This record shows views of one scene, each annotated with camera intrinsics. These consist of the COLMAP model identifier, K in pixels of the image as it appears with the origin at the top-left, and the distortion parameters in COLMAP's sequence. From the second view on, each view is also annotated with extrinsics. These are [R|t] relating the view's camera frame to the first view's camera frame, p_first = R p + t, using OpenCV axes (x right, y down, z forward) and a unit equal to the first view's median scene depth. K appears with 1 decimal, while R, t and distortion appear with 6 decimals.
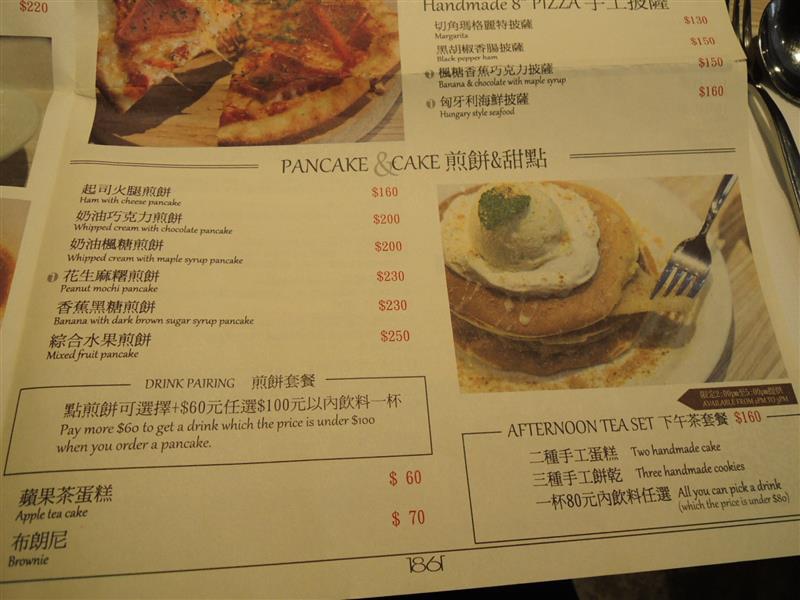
lens RADIAL K [[553.7, 0, 397.0], [0, 553.7, 301.7], [0, 0, 1]] dist [-0.007692, 0.000914]
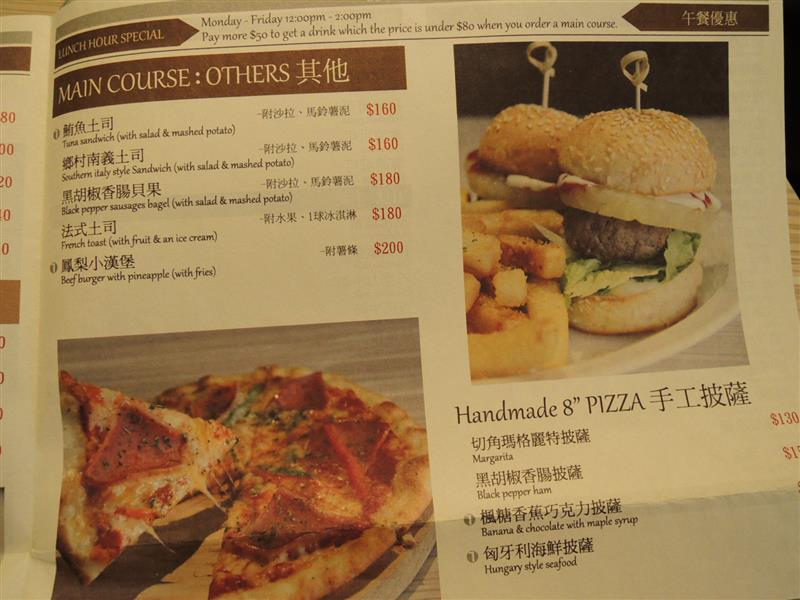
lens RADIAL K [[553.7, 0, 400.0], [0, 553.7, 298.7], [0, 0, 1]] dist [-0.007692, 0.000914]
pose [[0.999607, -0.027905, -0.002652, -0.031128], [0.027422, 0.993131, -0.113748, -0.638824], [0.005808, 0.113631, 0.993506, 0.159523]]
